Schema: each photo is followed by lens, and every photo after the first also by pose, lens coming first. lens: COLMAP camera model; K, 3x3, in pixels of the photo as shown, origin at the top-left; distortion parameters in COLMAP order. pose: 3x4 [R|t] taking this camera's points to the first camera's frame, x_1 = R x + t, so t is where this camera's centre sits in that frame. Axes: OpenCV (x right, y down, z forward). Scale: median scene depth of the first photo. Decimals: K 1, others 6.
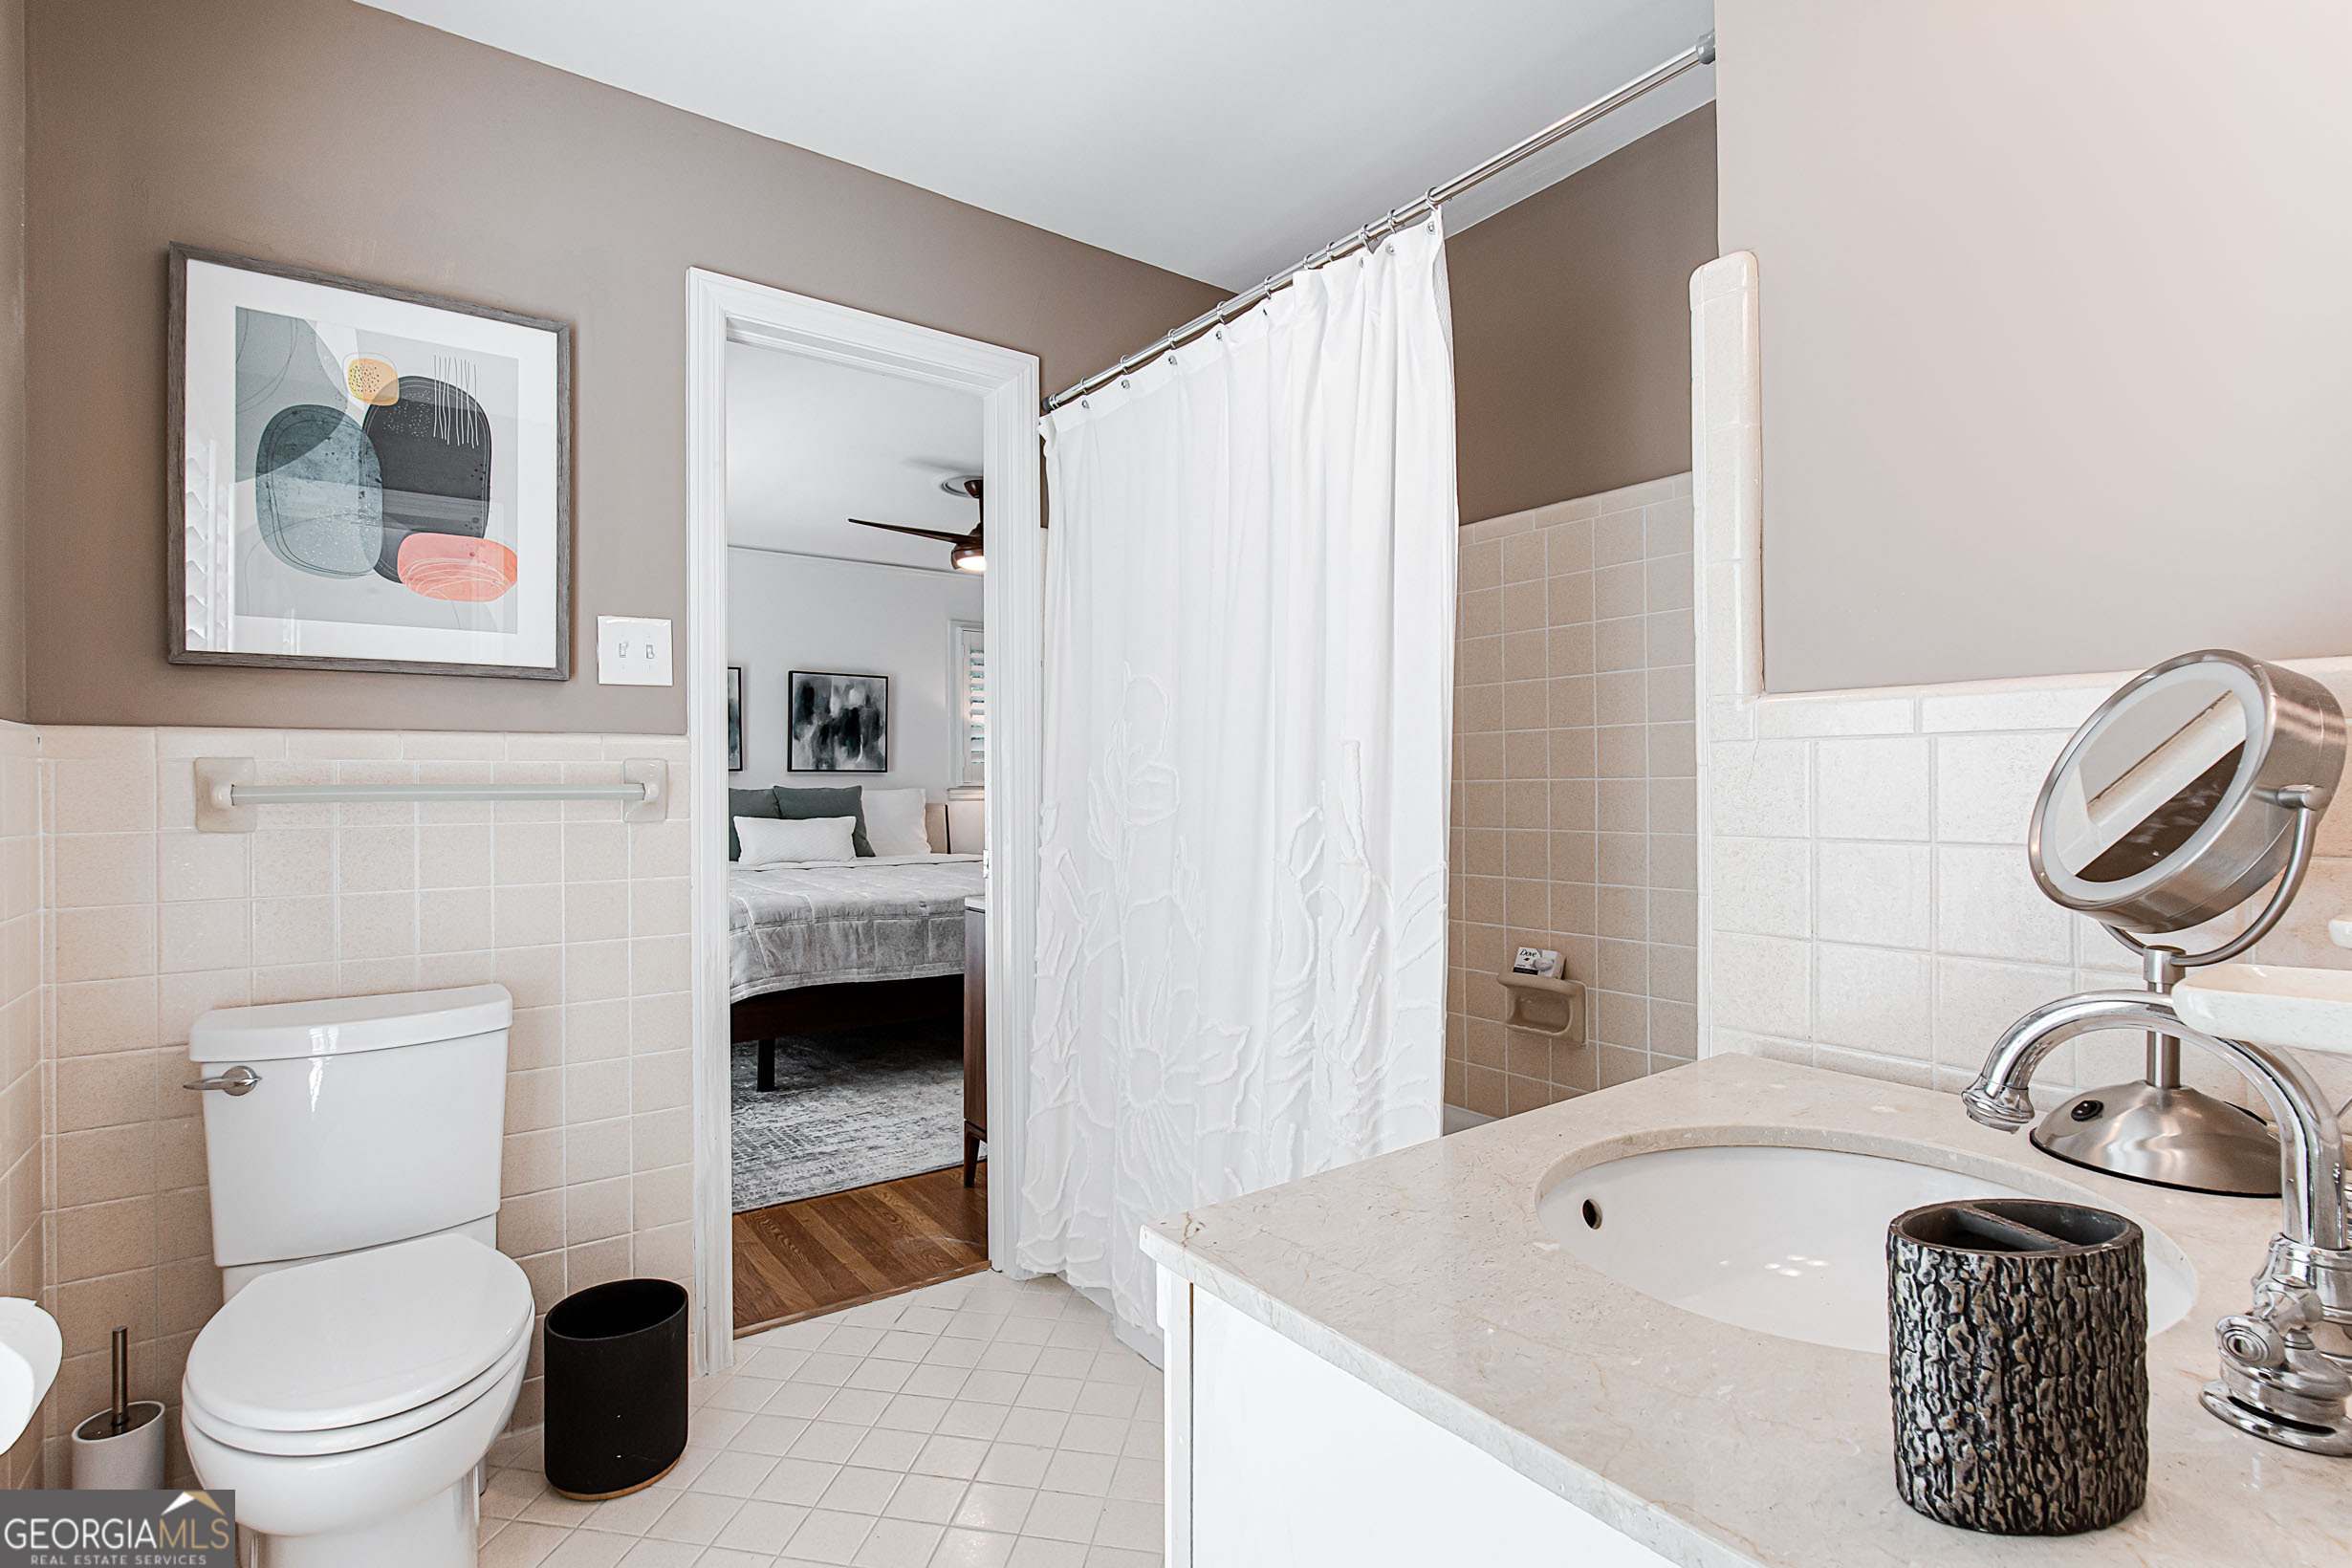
lens RADIAL K [[1083.5, 0, 1187.7], [0, 1083.5, 779.7], [0, 0, 1]] dist [-0.003086, 0.000117]
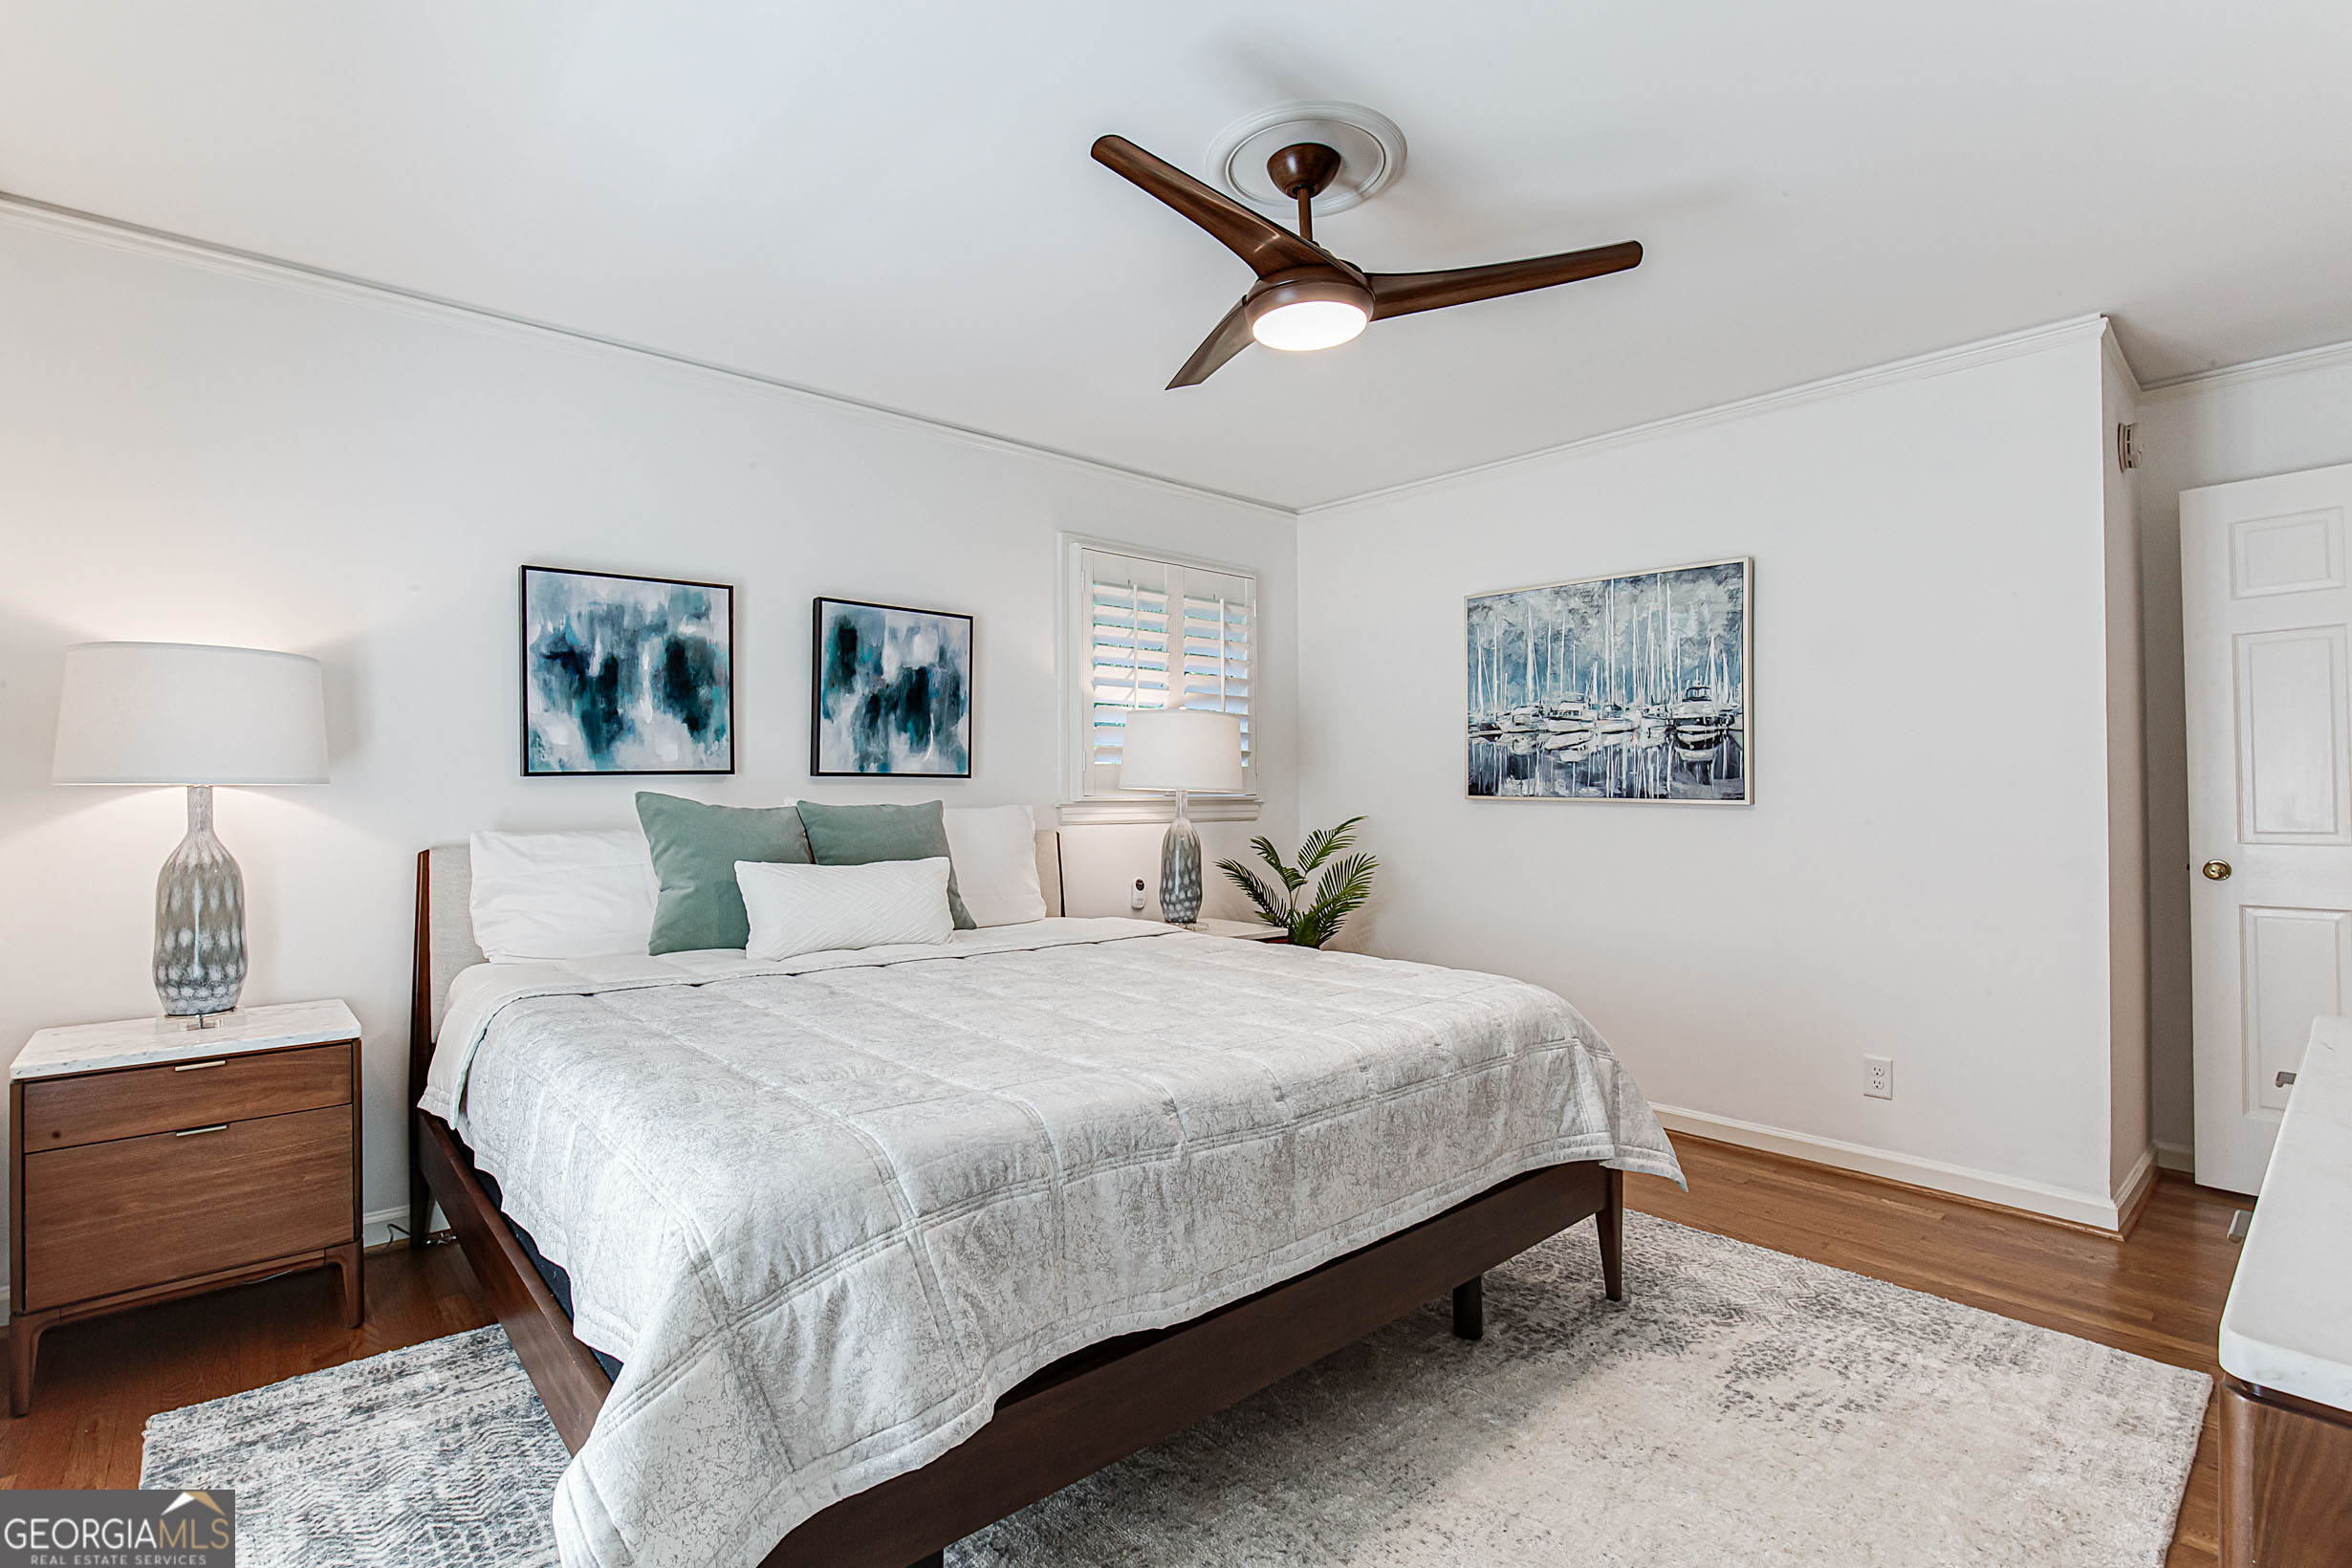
lens RADIAL K [[1083.5, 0, 1163.4], [0, 1083.5, 790.2], [0, 0, 1]] dist [-0.003086, 0.000117]
pose [[0.997963, -0.000566, 0.063794, -0.220003], [0.000798, 0.999993, -0.003617, 0.002198], [-0.063792, 0.003660, 0.997957, 0.420008]]
